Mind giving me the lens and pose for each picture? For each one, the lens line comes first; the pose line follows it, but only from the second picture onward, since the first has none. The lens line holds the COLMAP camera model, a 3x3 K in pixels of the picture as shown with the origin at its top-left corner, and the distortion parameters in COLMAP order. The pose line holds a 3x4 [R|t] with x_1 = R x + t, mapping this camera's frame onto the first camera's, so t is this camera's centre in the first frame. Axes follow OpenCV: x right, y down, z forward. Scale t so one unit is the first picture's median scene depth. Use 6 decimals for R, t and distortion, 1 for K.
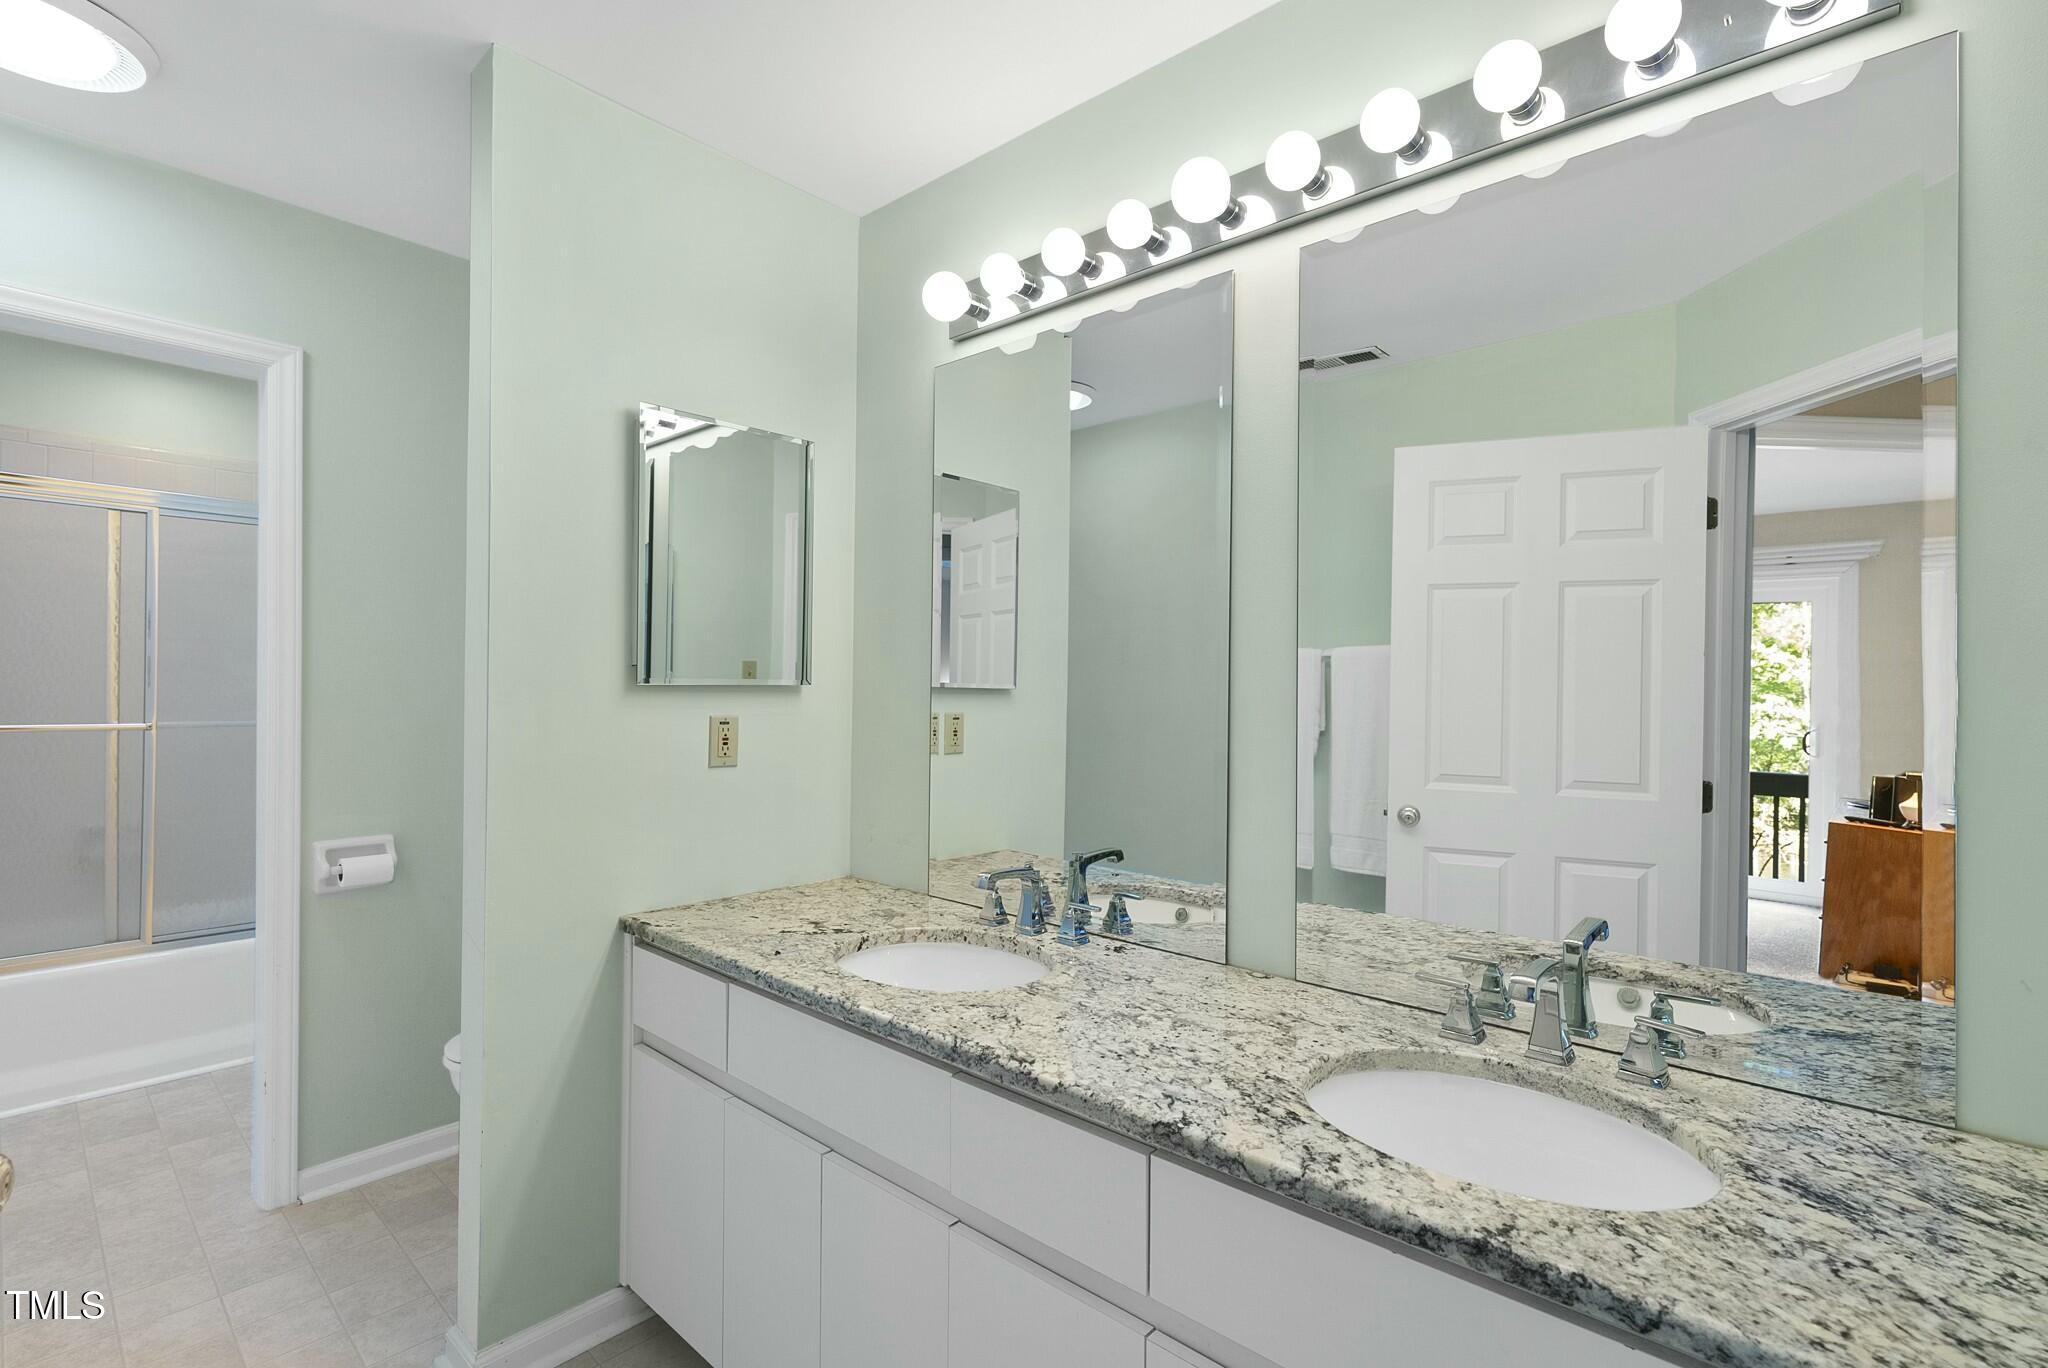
lens RADIAL K [[922.2, 0, 1030.2], [0, 922.2, 688.1], [0, 0, 1]] dist [-0.001360, 0.000107]
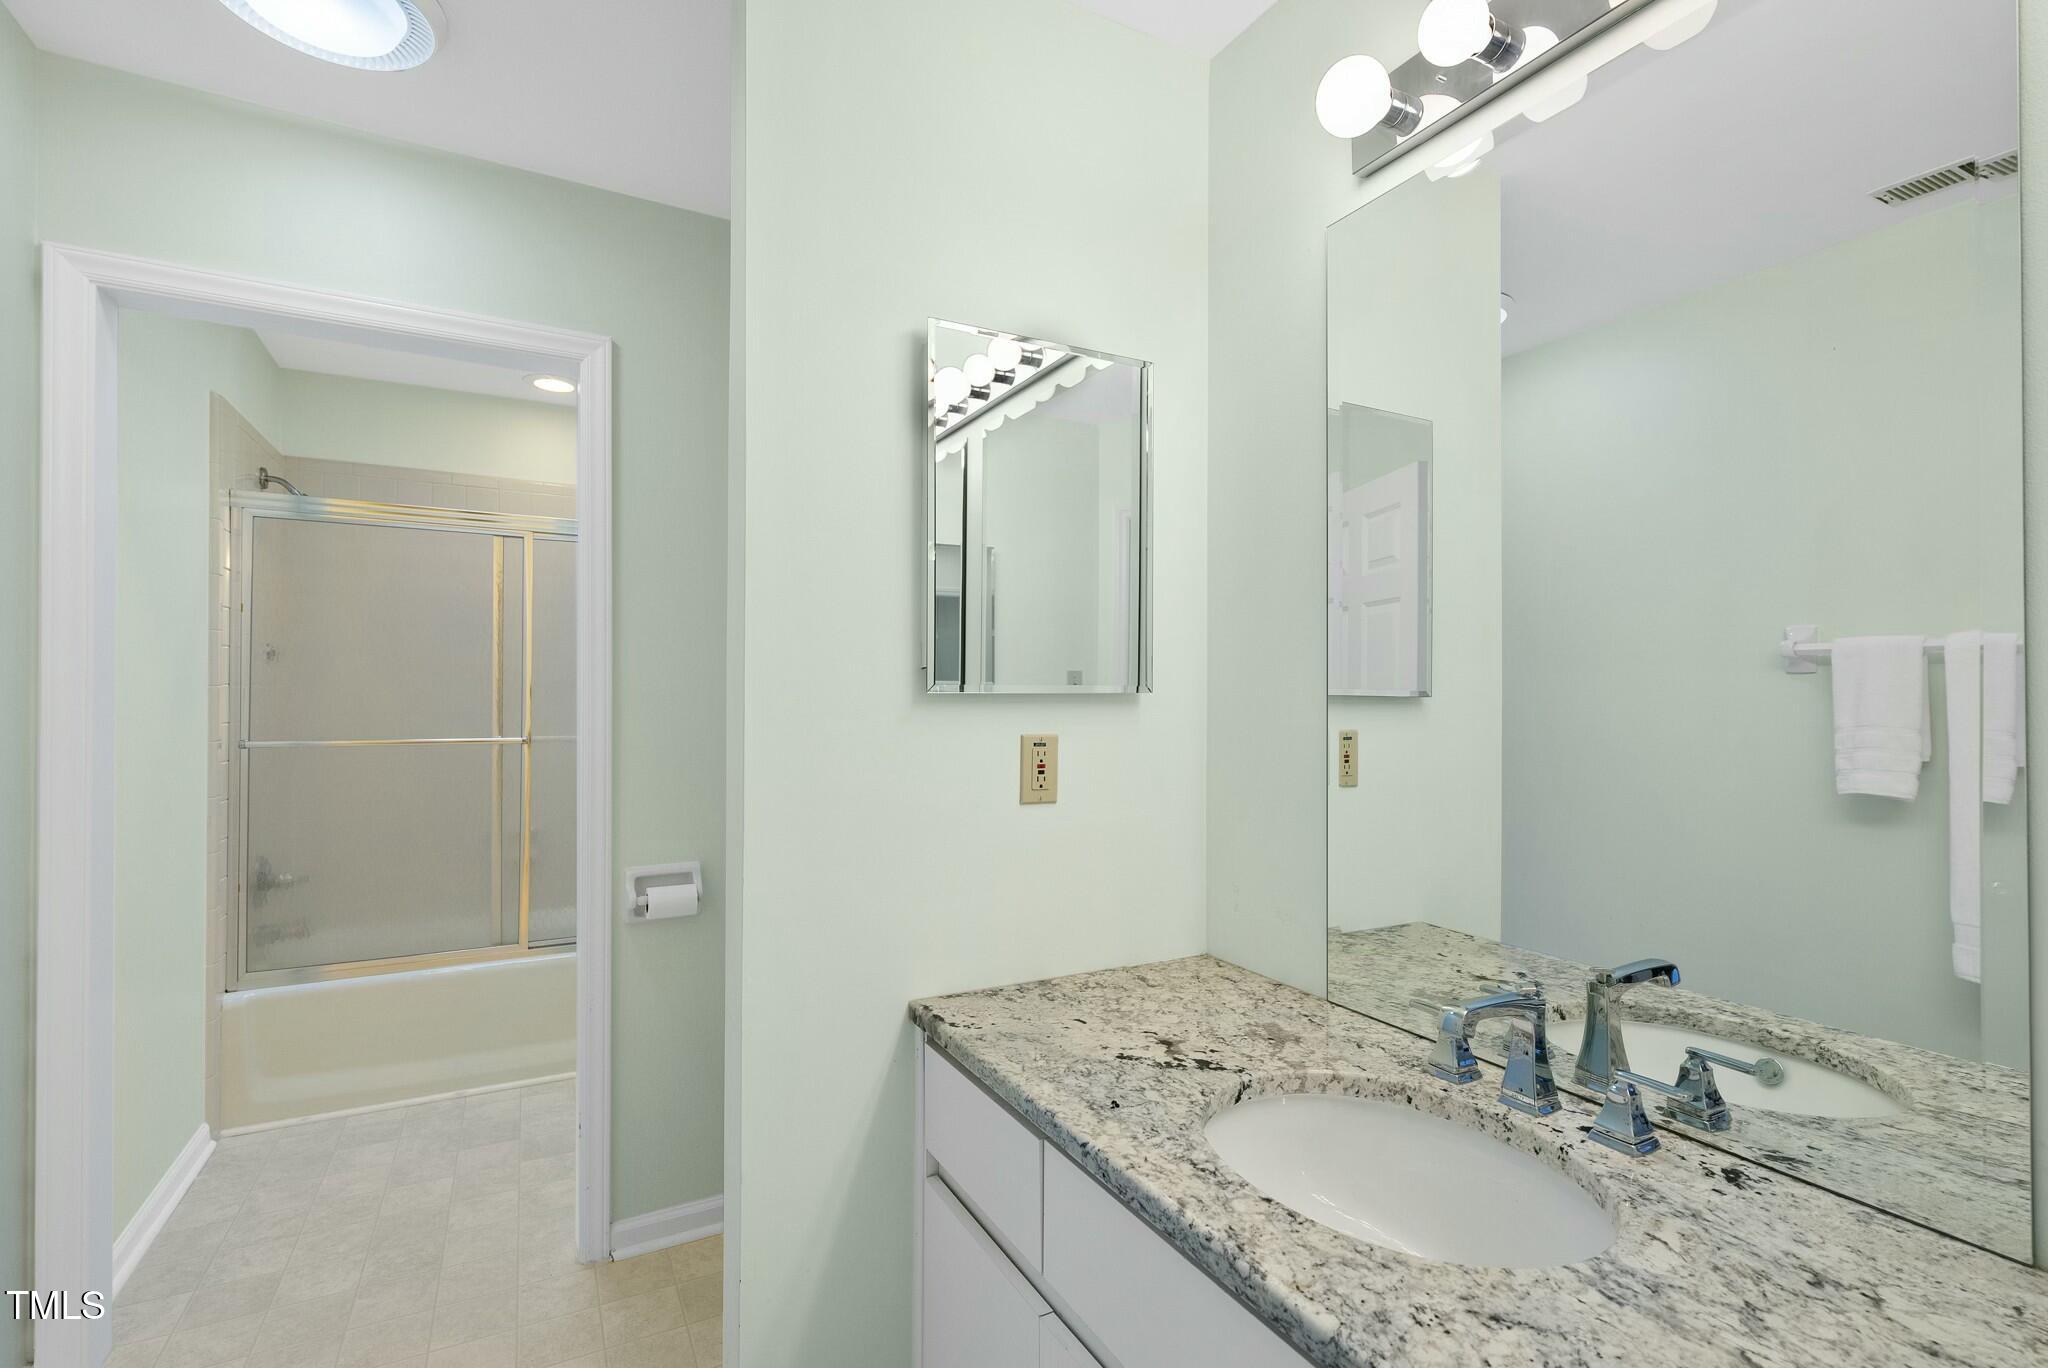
lens RADIAL K [[922.2, 0, 1026.8], [0, 922.2, 691.4], [0, 0, 1]] dist [-0.001360, 0.000107]
pose [[0.939409, -0.011391, -0.342610, -0.093887], [0.007835, 0.999900, -0.011762, 0.004151], [0.342710, 0.008365, 0.939404, 0.323479]]
